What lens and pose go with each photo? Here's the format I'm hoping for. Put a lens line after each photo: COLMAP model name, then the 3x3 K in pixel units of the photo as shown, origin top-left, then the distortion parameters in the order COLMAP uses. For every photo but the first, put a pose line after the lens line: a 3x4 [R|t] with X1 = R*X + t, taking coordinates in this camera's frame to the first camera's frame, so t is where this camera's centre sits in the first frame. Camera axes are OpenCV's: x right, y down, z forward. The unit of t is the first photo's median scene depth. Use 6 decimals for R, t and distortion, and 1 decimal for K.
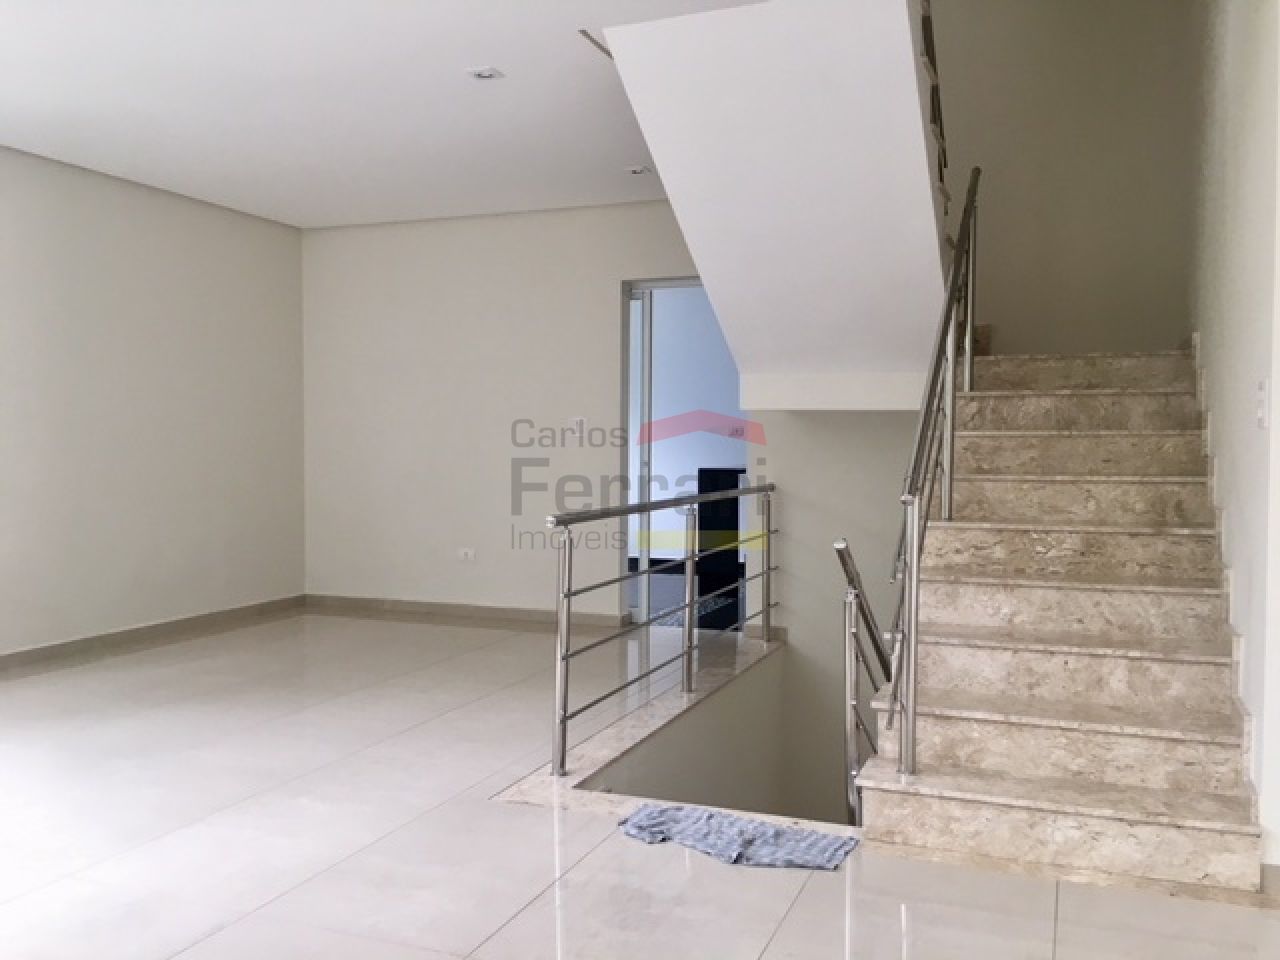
lens RADIAL K [[1091.6, 0, 638.4], [0, 1091.6, 474.2], [0, 0, 1]] dist [0.072656, -0.091075]
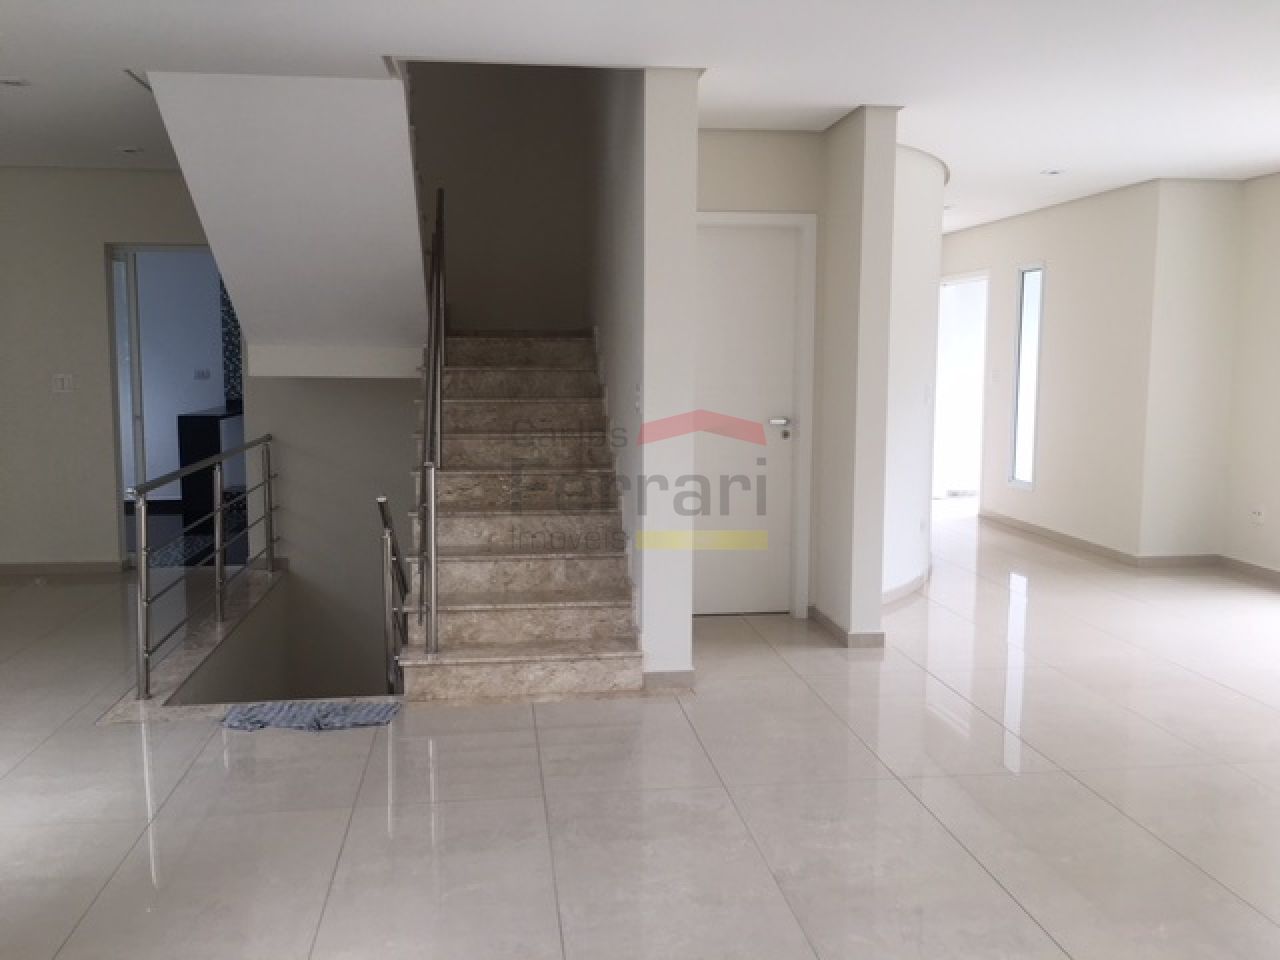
lens RADIAL K [[1091.6, 0, 640.1], [0, 1091.6, 474.6], [0, 0, 1]] dist [0.072656, -0.091075]
pose [[0.866801, -0.056213, 0.495475, -0.211305], [0.015665, 0.996205, 0.085616, -0.077759], [-0.498407, -0.066450, 0.864392, -0.353621]]
